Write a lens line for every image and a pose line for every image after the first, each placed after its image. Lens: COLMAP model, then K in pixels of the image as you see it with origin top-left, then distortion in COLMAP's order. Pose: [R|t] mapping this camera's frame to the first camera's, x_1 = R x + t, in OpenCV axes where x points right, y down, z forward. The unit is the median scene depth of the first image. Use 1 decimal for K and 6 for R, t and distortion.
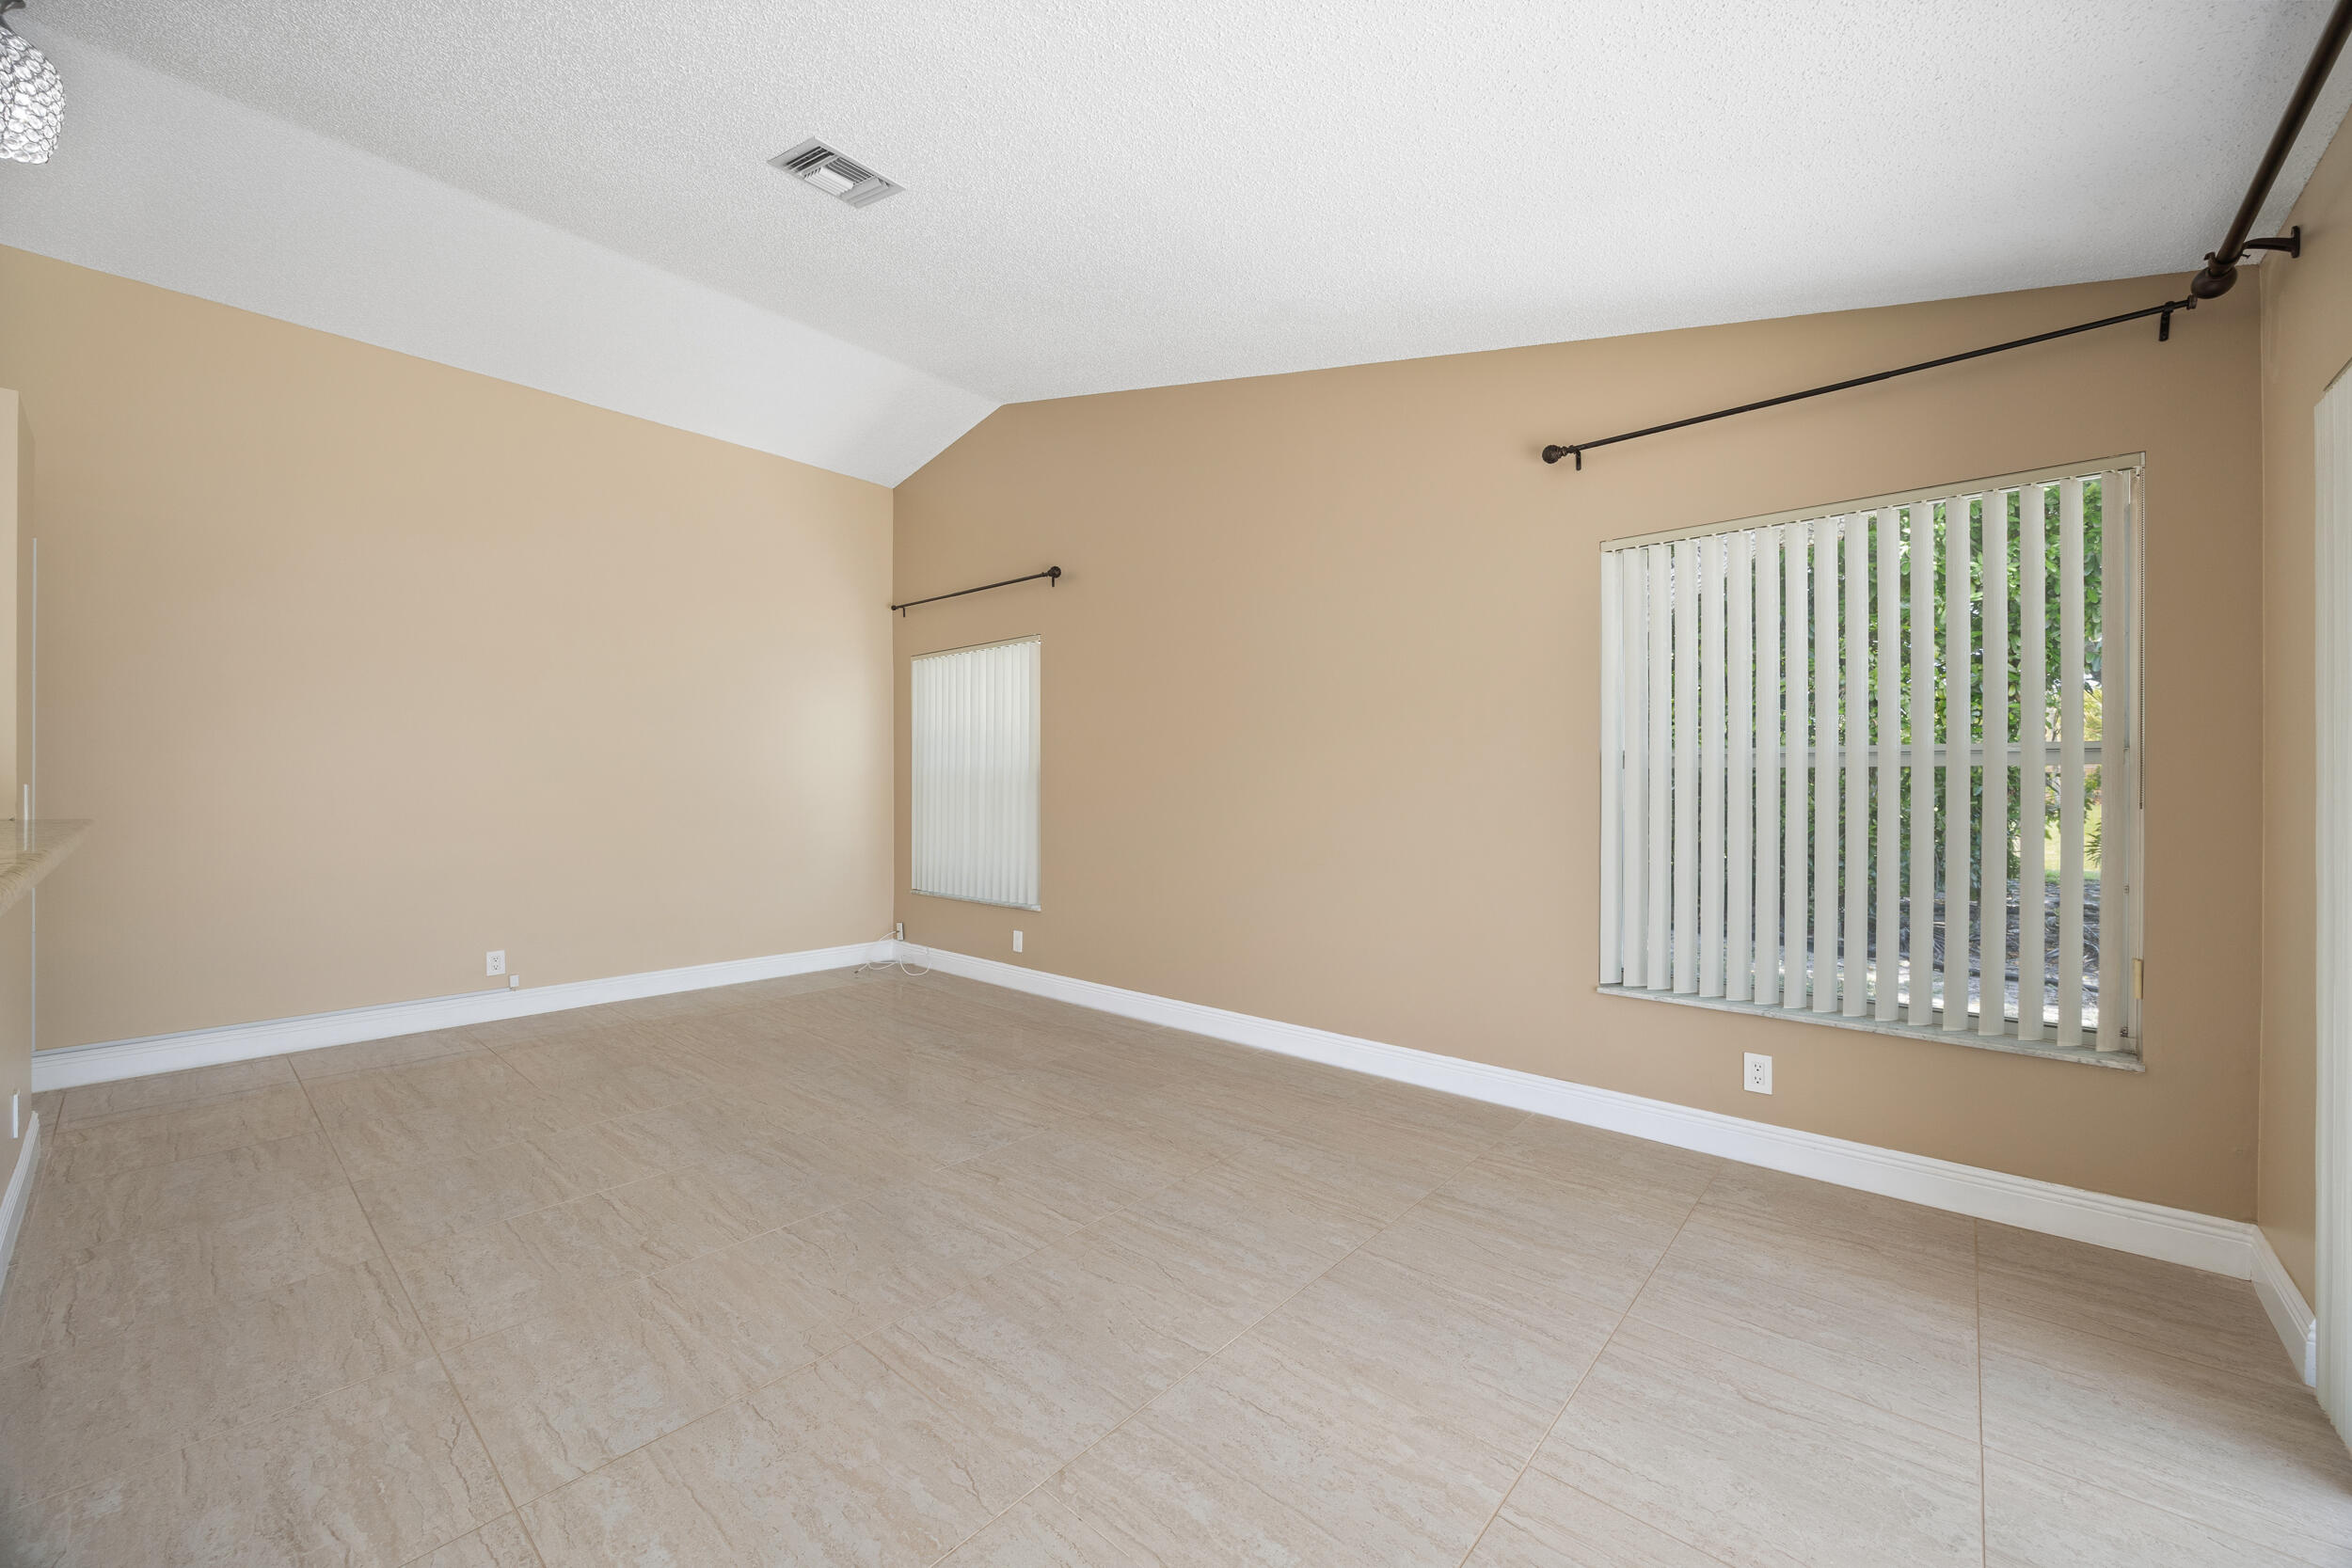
lens RADIAL K [[896.7, 0, 1173.3], [0, 896.7, 790.5], [0, 0, 1]] dist [0.000696, 0.000392]
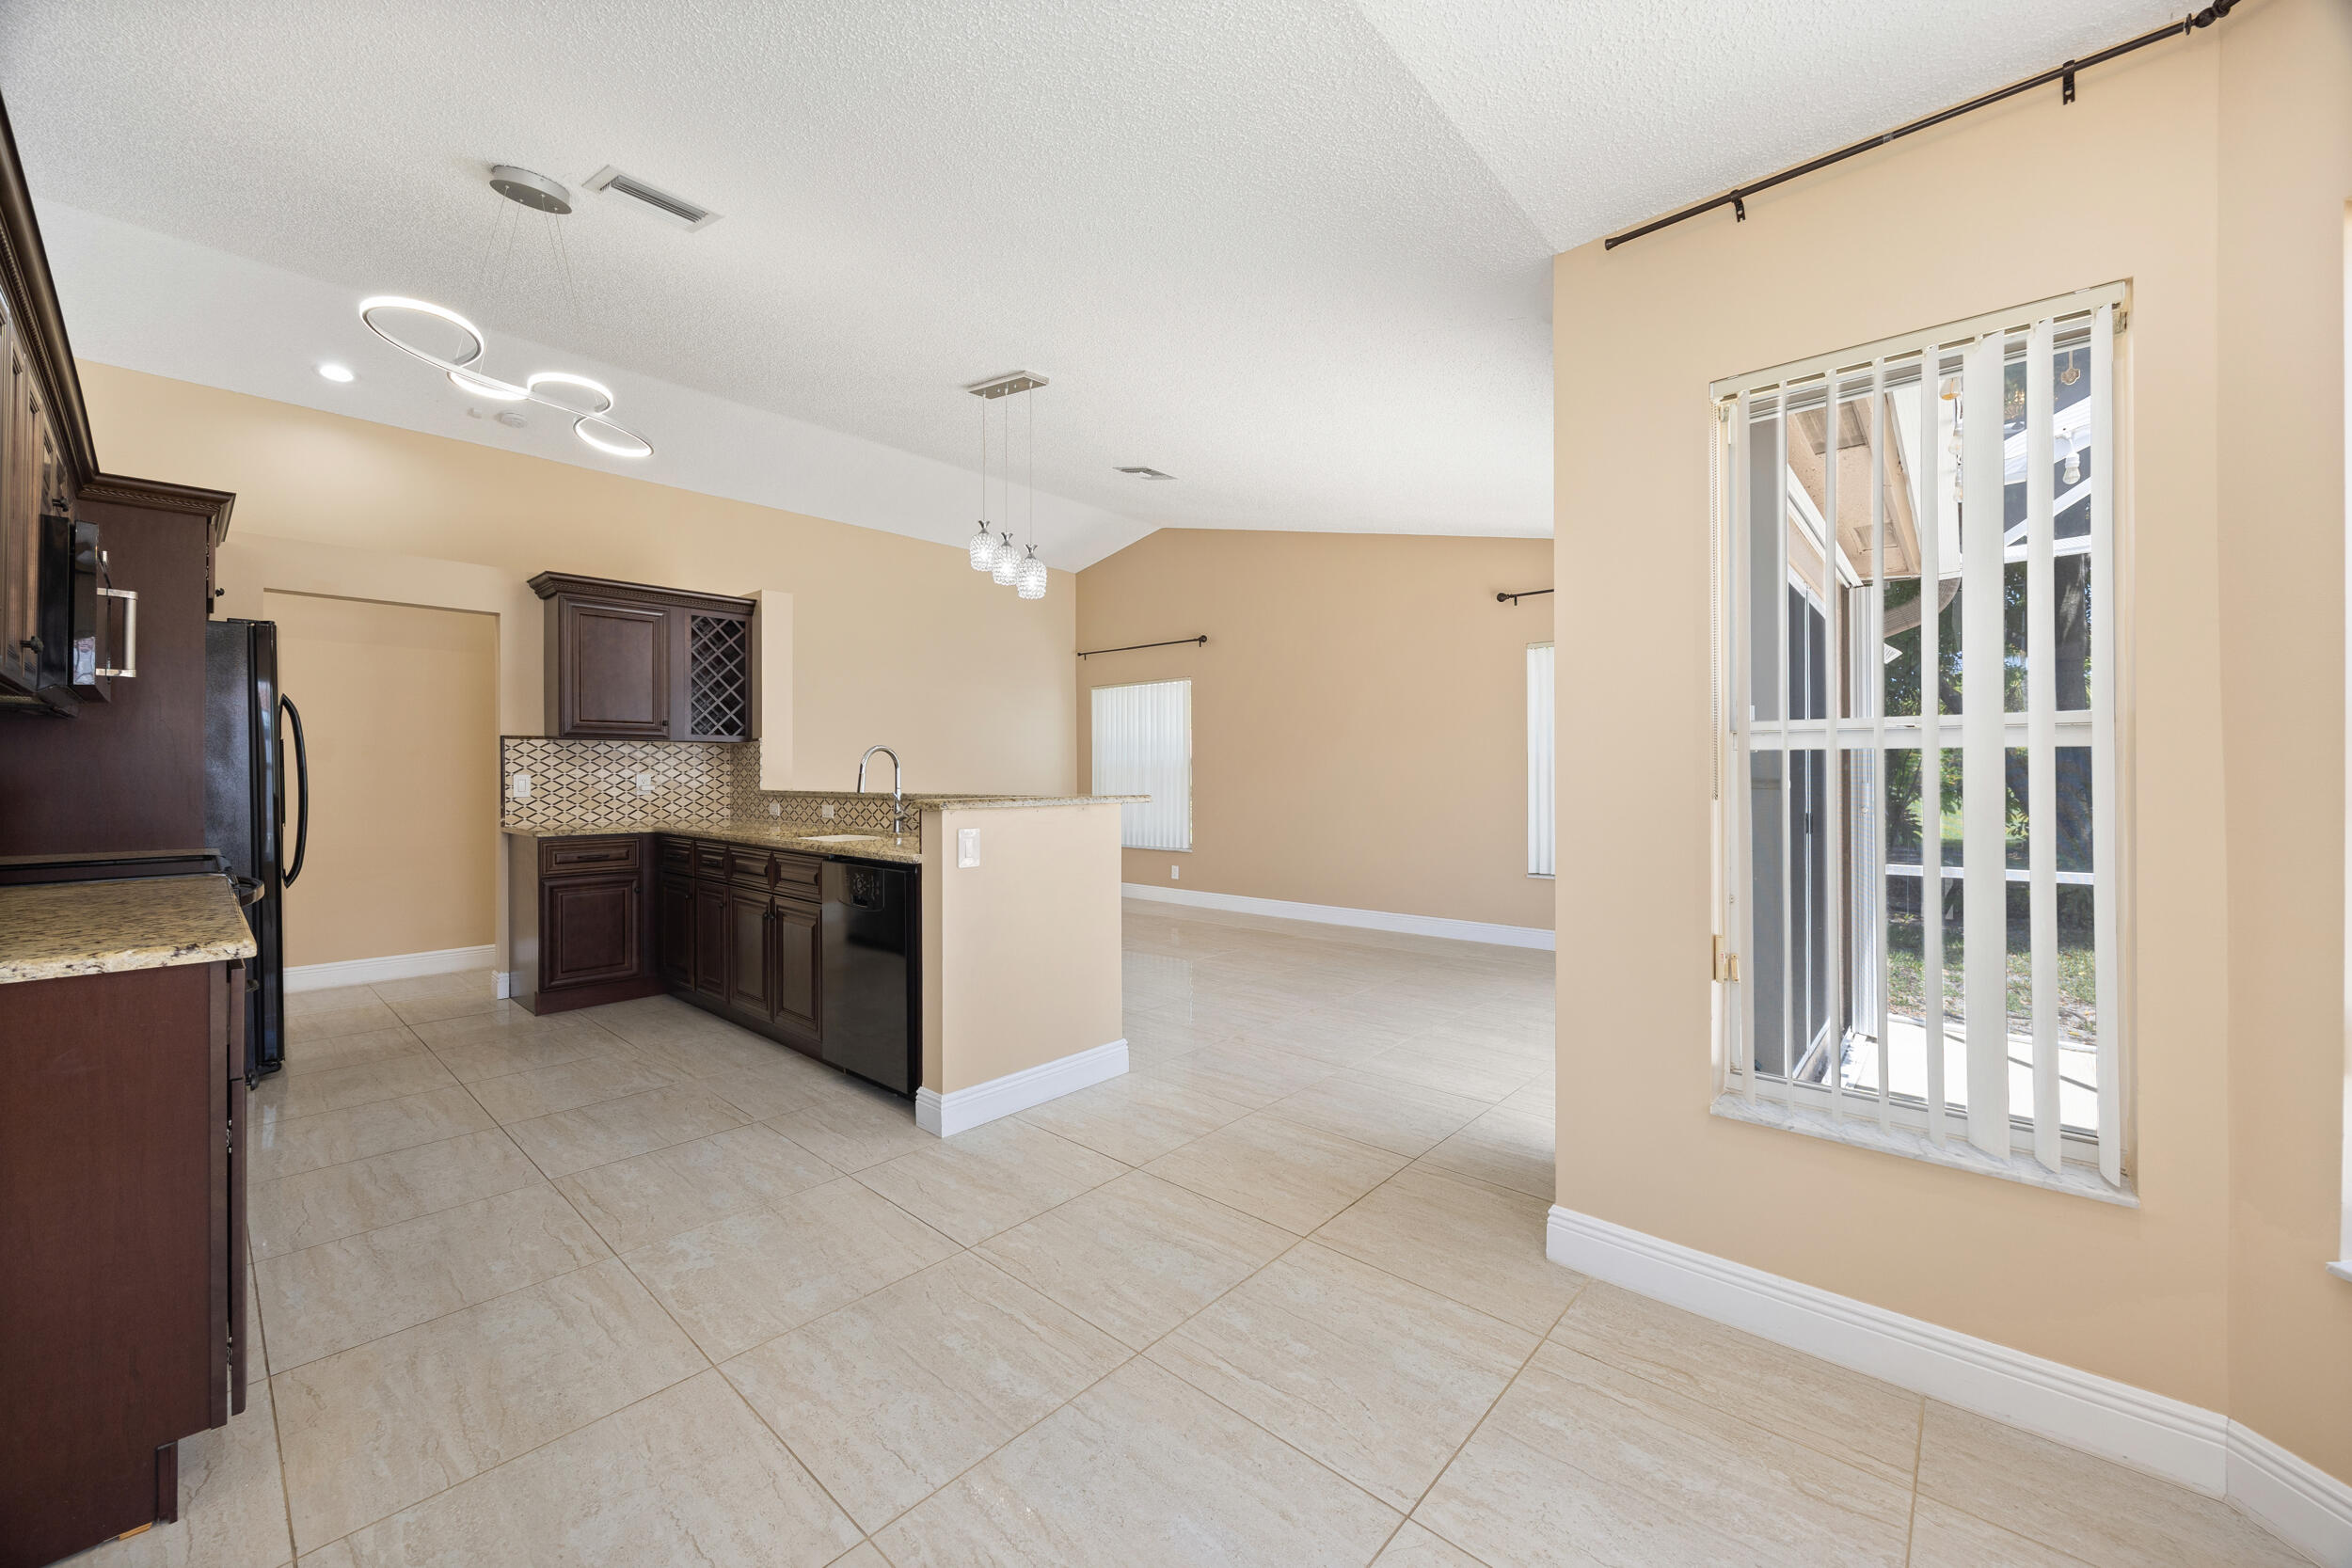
lens RADIAL K [[887.2, 0, 1178.2], [0, 887.2, 773.4], [0, 0, 1]] dist [-0.002474, -0.000197]
pose [[0.999989, -0.003224, -0.003499, -0.222543], [0.003191, 0.999950, -0.009449, 0.013844], [0.003529, 0.009437, 0.999949, -0.751138]]
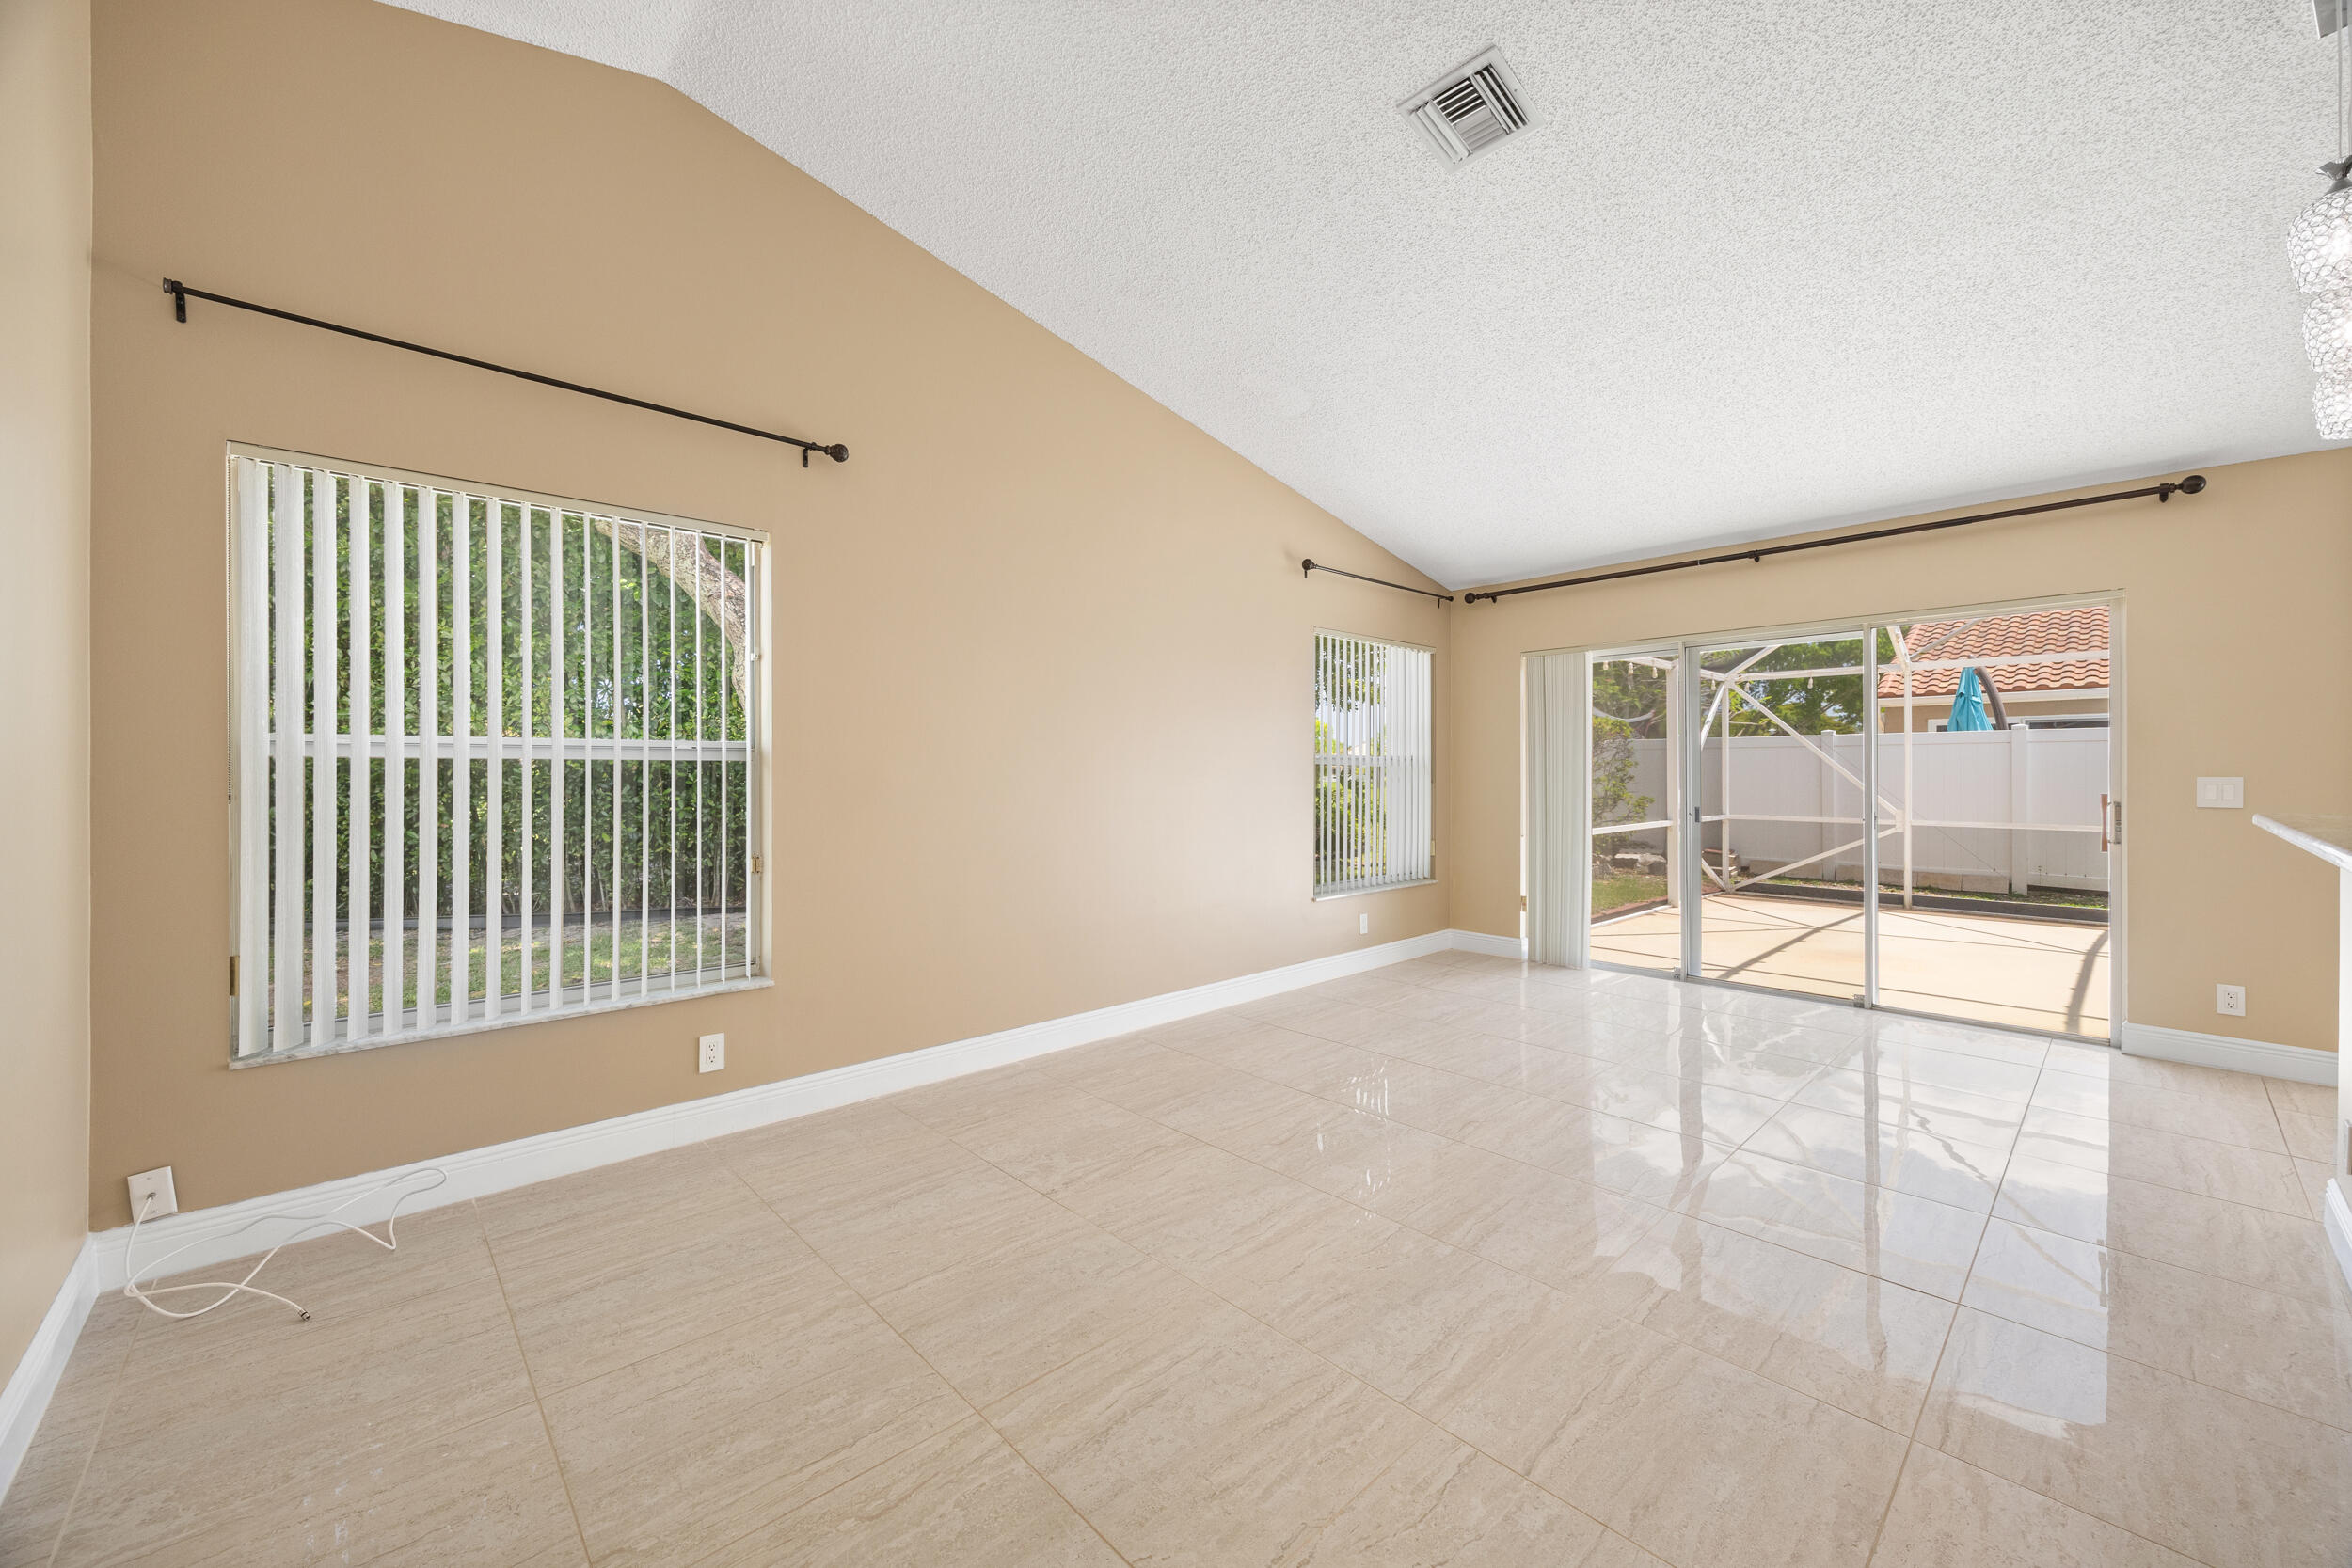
lens RADIAL K [[904.8, 0, 1173.2], [0, 904.8, 759.4], [0, 0, 1]] dist [-0.003256, -0.000350]
pose [[0.100067, 0.016628, 0.994842, -0.988256], [0.009709, 0.999796, -0.017688, -0.006294], [-0.994933, 0.011429, 0.099885, 0.899432]]
